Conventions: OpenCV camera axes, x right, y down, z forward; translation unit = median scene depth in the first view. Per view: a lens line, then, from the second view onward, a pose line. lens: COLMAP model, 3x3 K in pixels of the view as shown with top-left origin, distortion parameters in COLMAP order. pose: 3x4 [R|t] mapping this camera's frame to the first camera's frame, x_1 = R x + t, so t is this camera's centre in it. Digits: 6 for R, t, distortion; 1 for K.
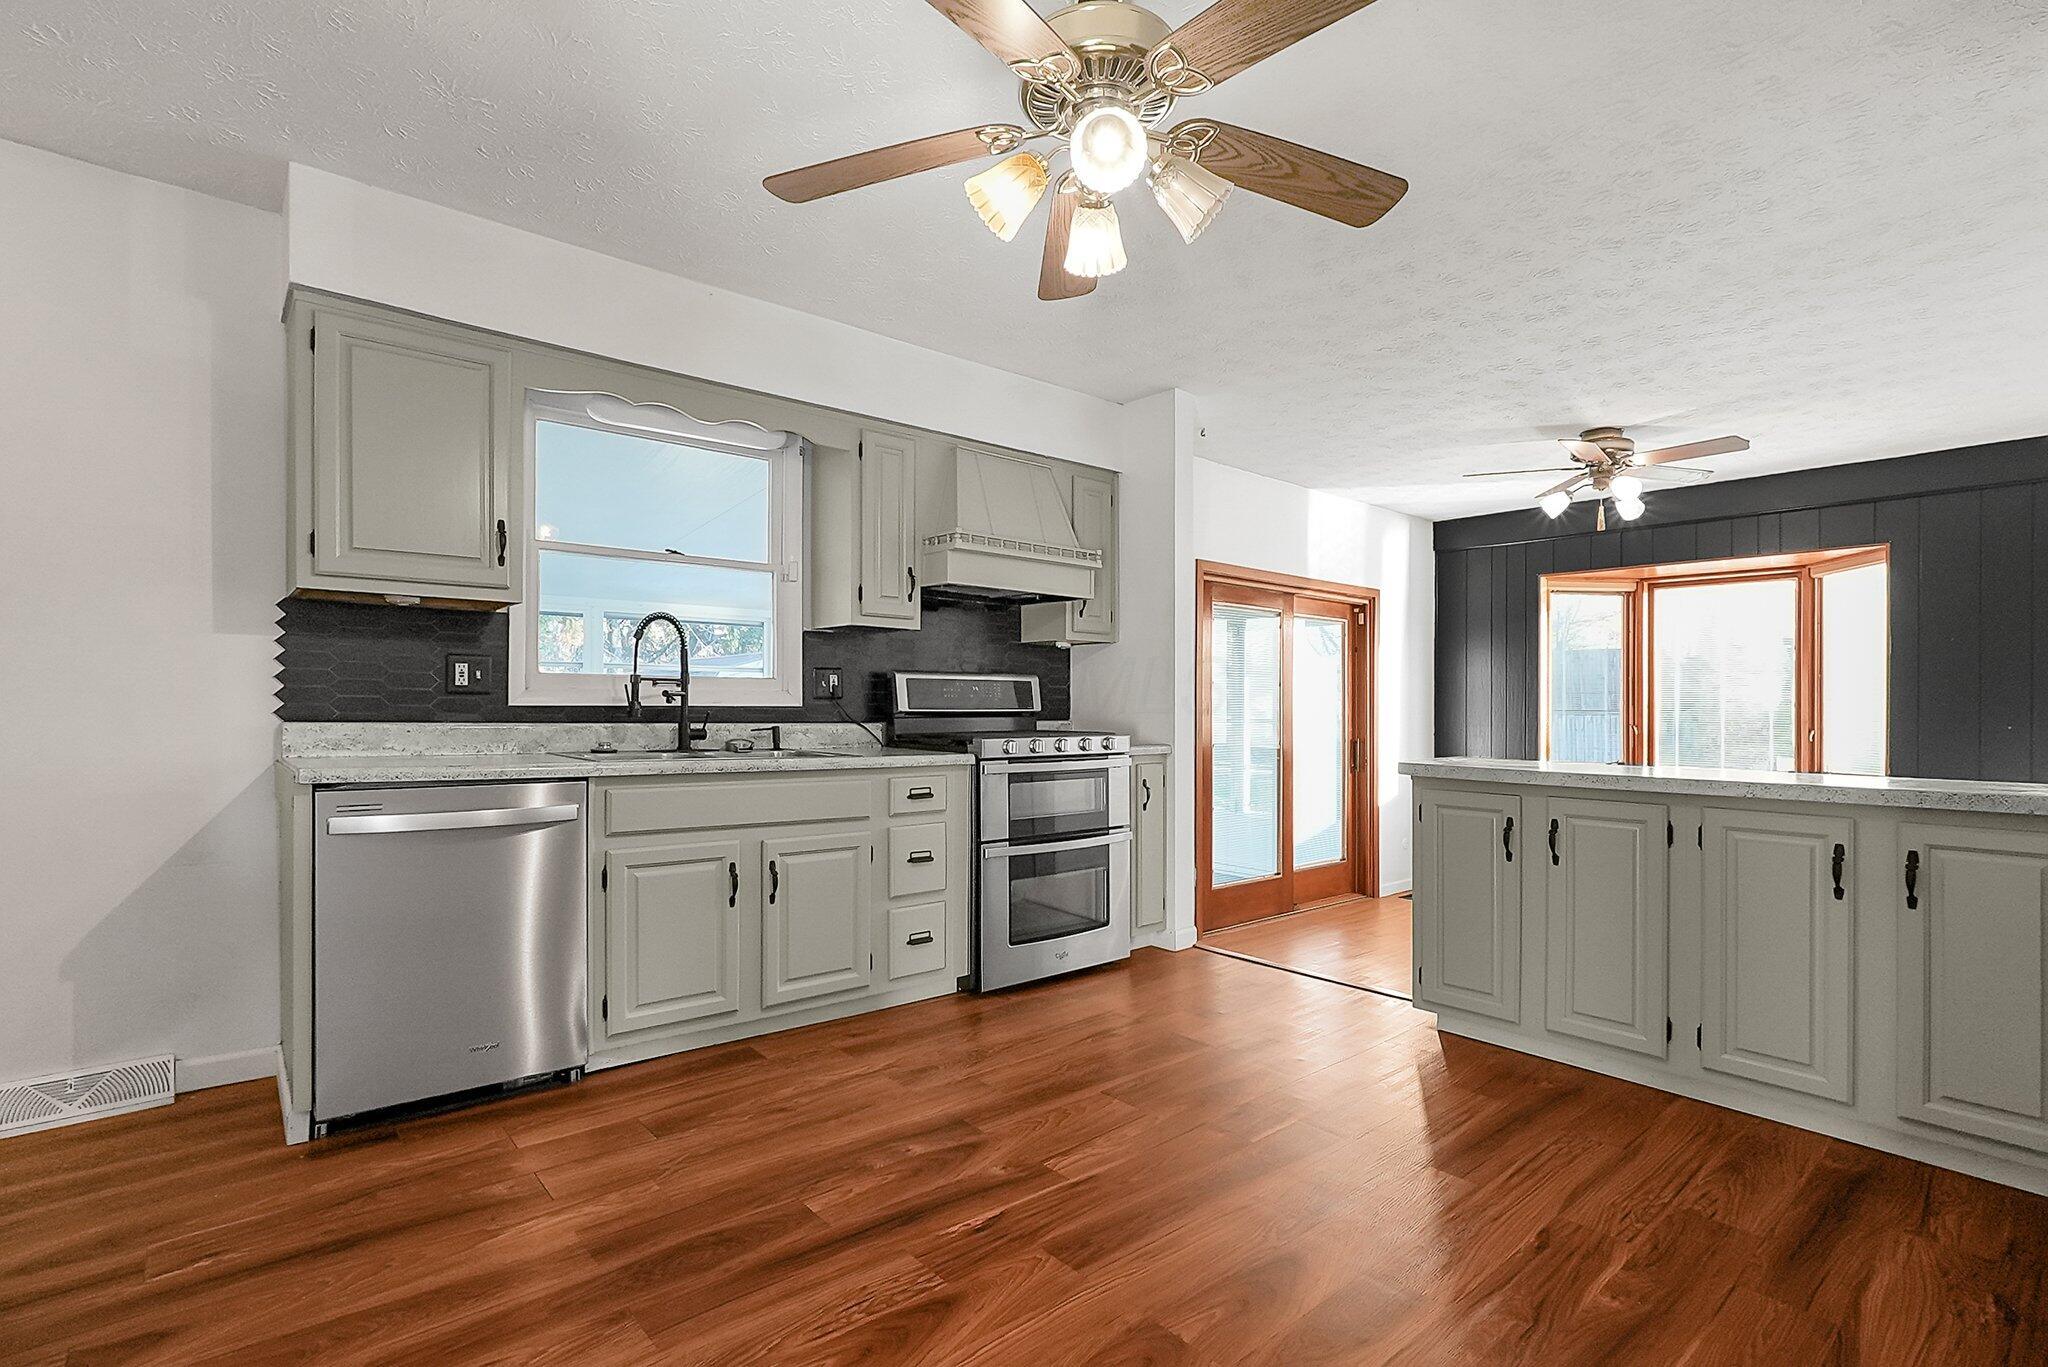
lens RADIAL K [[961.3, 0, 1017.0], [0, 961.3, 698.4], [0, 0, 1]] dist [0.001931, 0.000111]
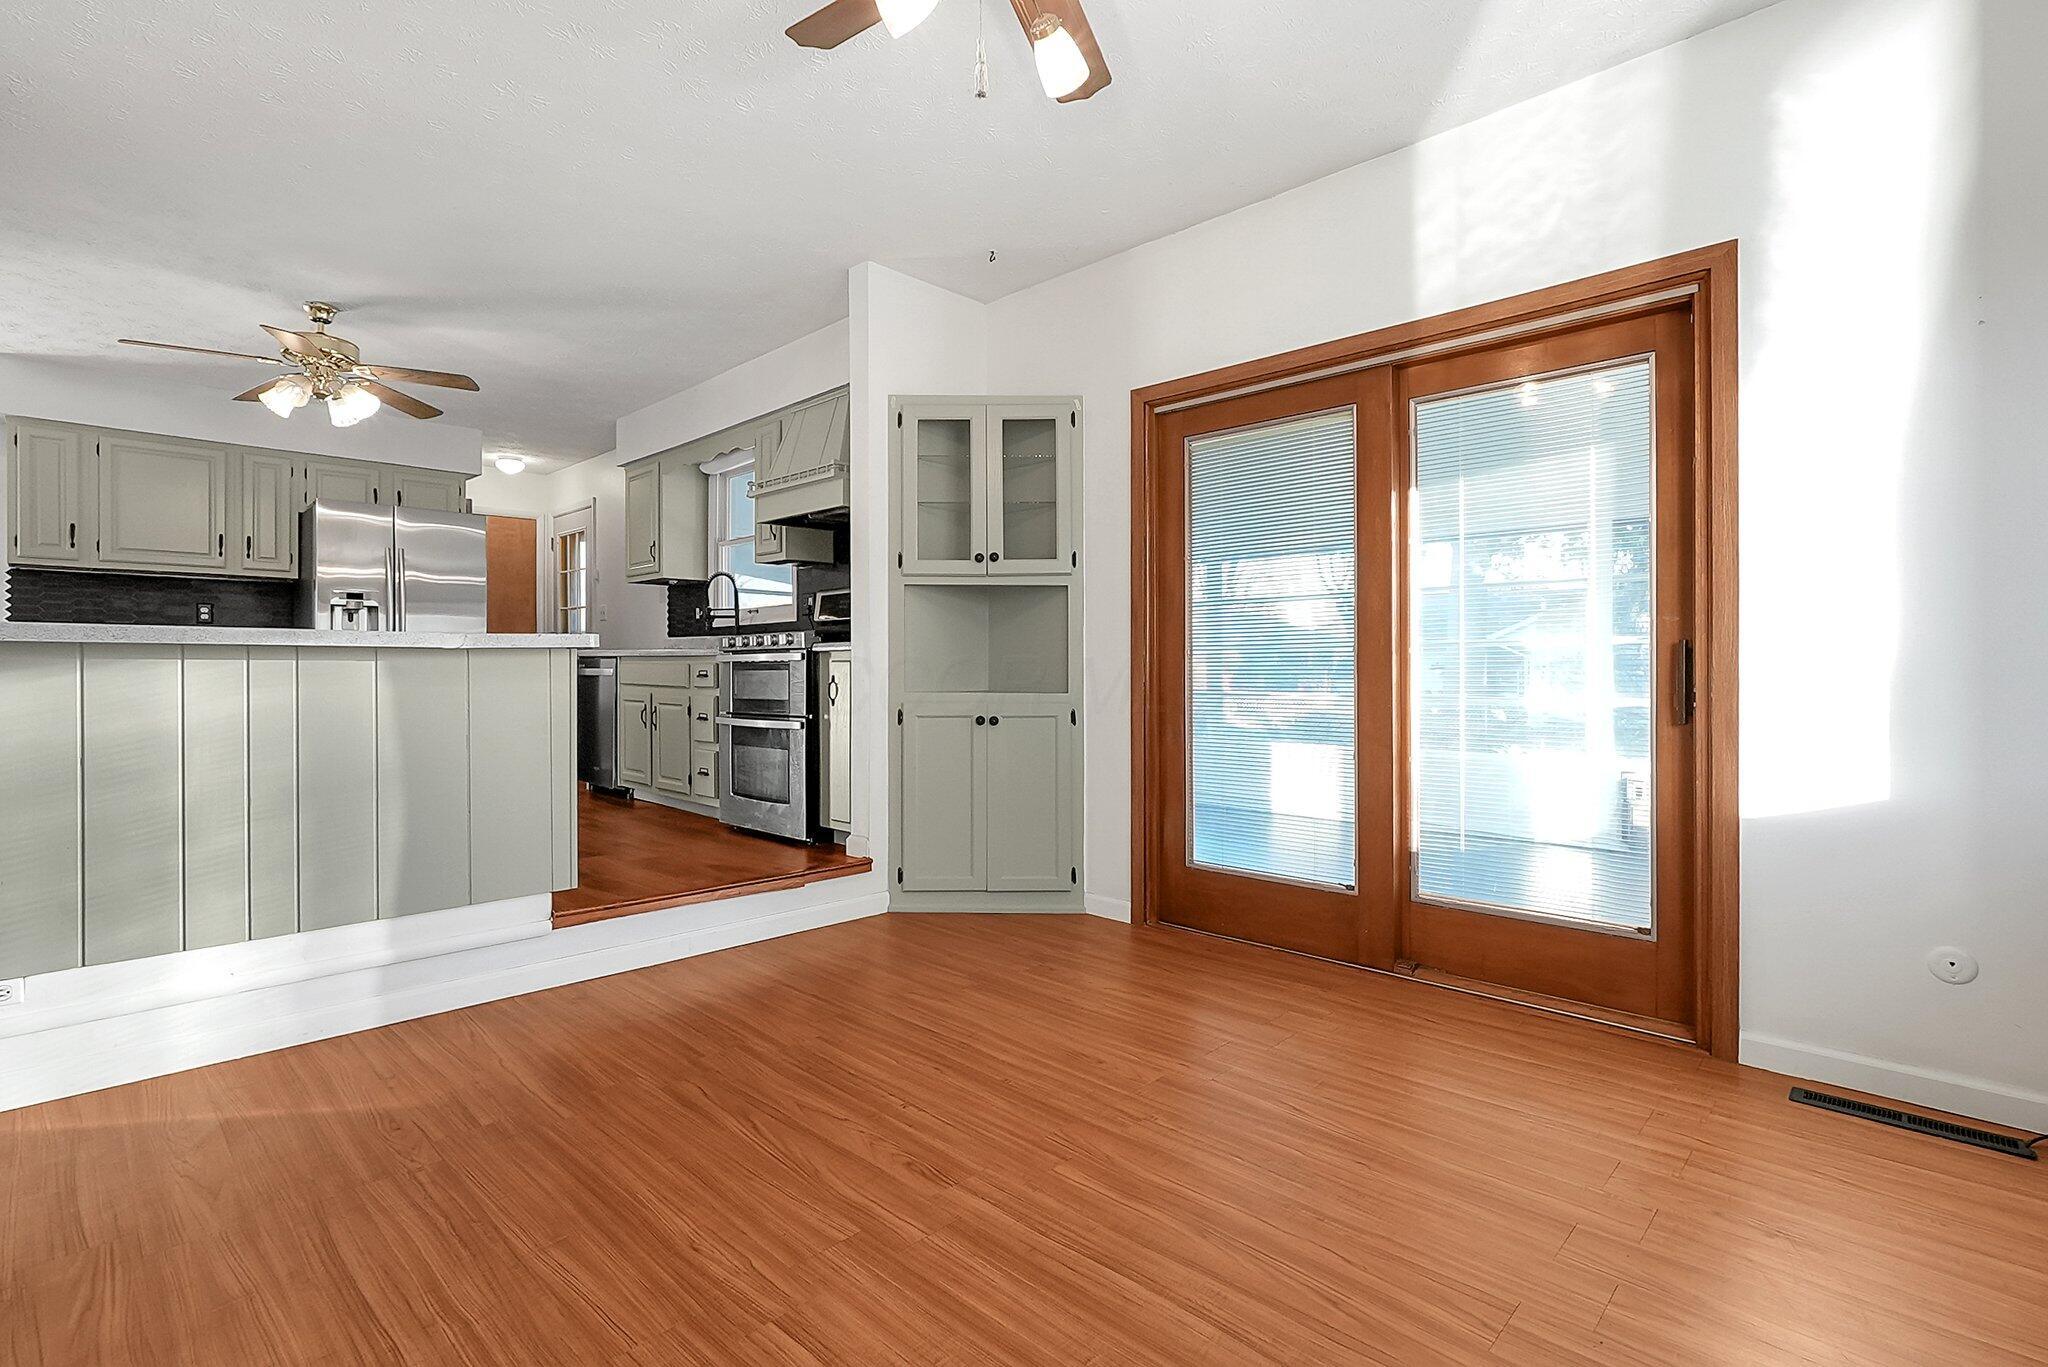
lens RADIAL K [[961.3, 0, 1018.3], [0, 961.3, 678.9], [0, 0, 1]] dist [0.001931, 0.000111]
pose [[0.093827, -0.002095, -0.995586, 1.264557], [0.008387, 0.999964, -0.001313, 0.100053], [0.995553, -0.008227, 0.093841, 1.199823]]
